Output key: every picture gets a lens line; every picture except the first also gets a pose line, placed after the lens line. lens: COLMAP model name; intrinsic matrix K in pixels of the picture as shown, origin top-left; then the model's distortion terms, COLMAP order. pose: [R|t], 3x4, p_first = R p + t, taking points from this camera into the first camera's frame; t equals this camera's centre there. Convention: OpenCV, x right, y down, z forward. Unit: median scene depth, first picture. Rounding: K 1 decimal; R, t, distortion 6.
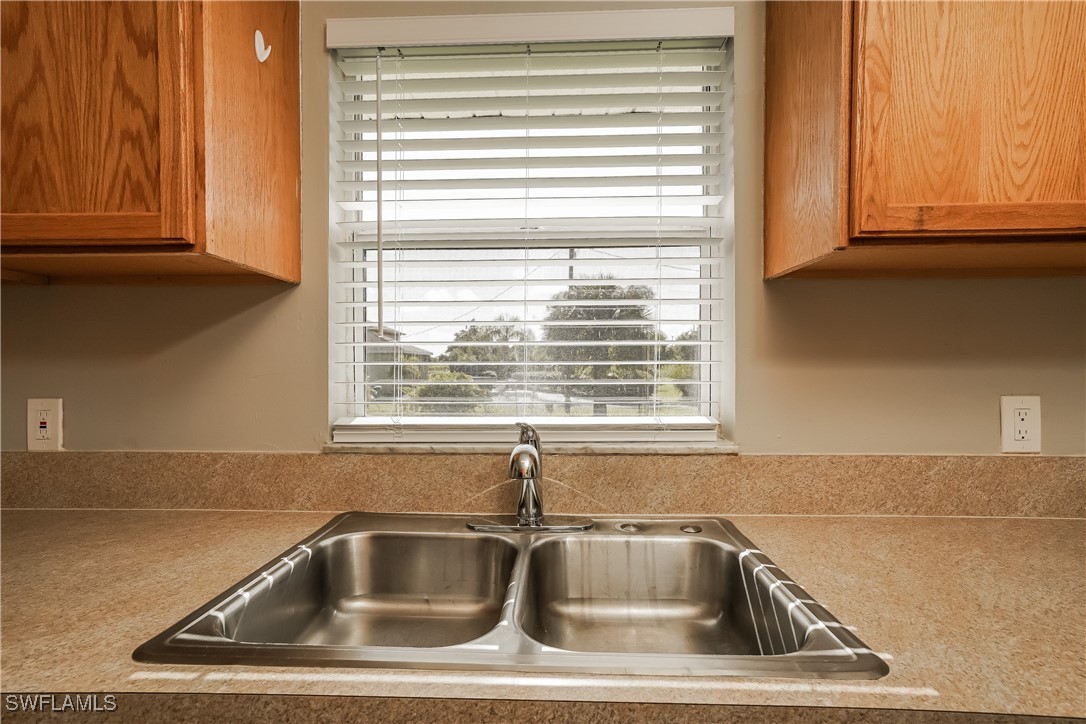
lens RADIAL K [[473.3, 0, 543.0], [0, 473.3, 362.0], [0, 0, 1]] dist [0.000812, 0.001033]
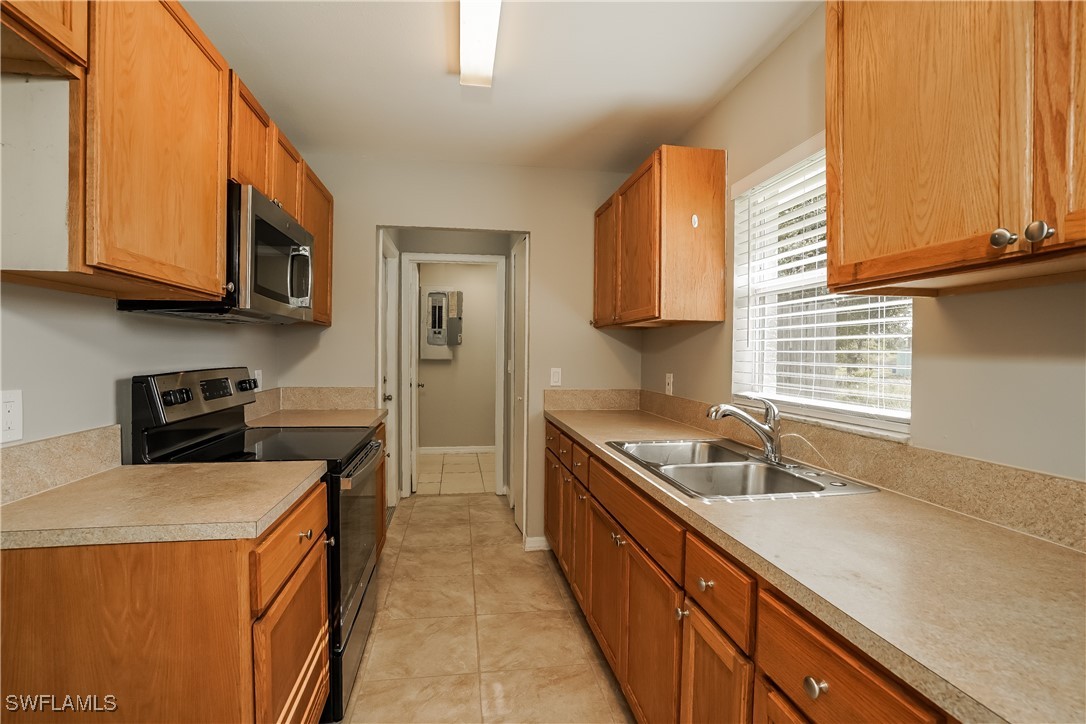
lens RADIAL K [[510.8, 0, 543.0], [0, 510.8, 362.0], [0, 0, 1]] dist [-0.000650, 0.000085]
pose [[0.194131, 0.024582, -0.980668, 1.854780], [-0.012757, 0.999665, 0.022532, -0.042710], [0.980893, 0.008137, 0.194380, -0.206107]]
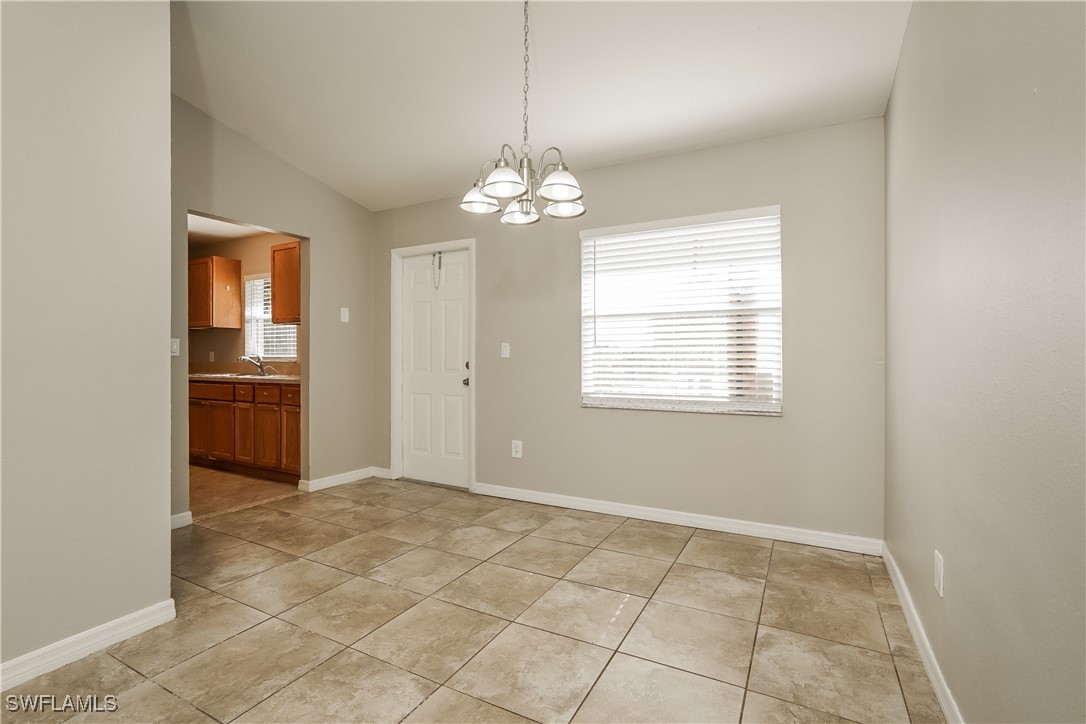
lens RADIAL K [[495.2, 0, 543.0], [0, 495.2, 362.0], [0, 0, 1]] dist [-0.001527, 0.000014]
pose [[0.896705, 0.007938, -0.442558, 6.154631], [-0.010082, 0.999946, -0.002491, 0.226850], [0.442515, 0.006695, 0.896736, -3.034044]]
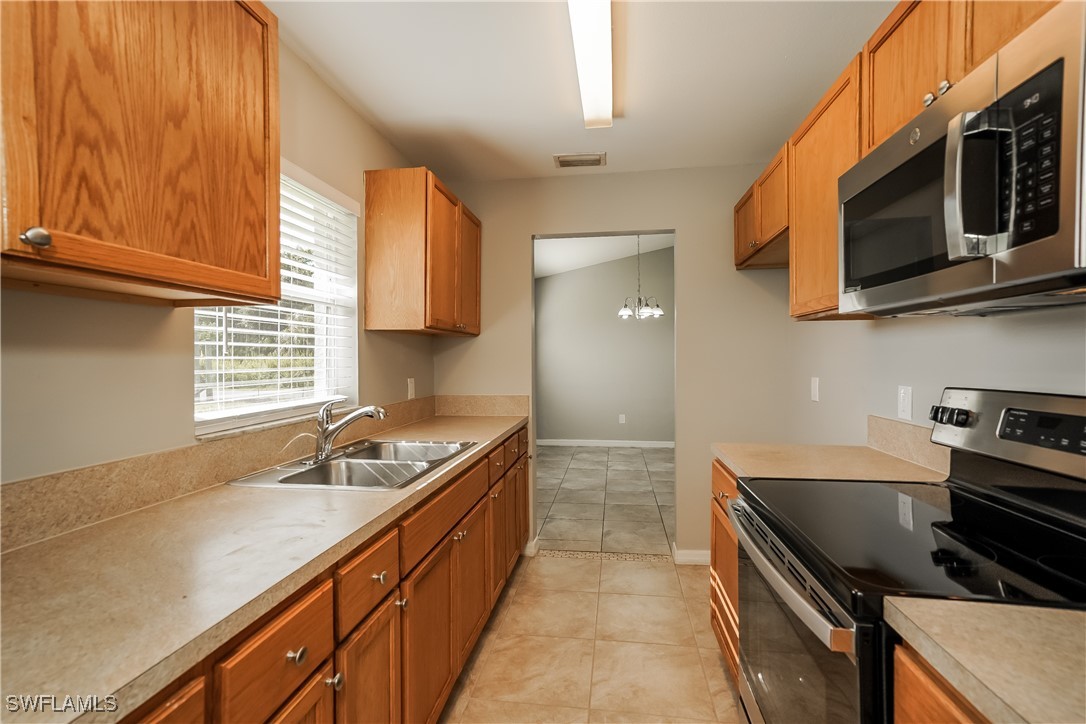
lens RADIAL K [[495.2, 0, 543.0], [0, 495.2, 362.0], [0, 0, 1]] dist [-0.001527, 0.000014]
pose [[0.111575, -0.009320, 0.993712, -2.299309], [0.006759, 0.999940, 0.008620, -0.045255], [-0.993733, 0.005755, 0.111631, -0.092437]]
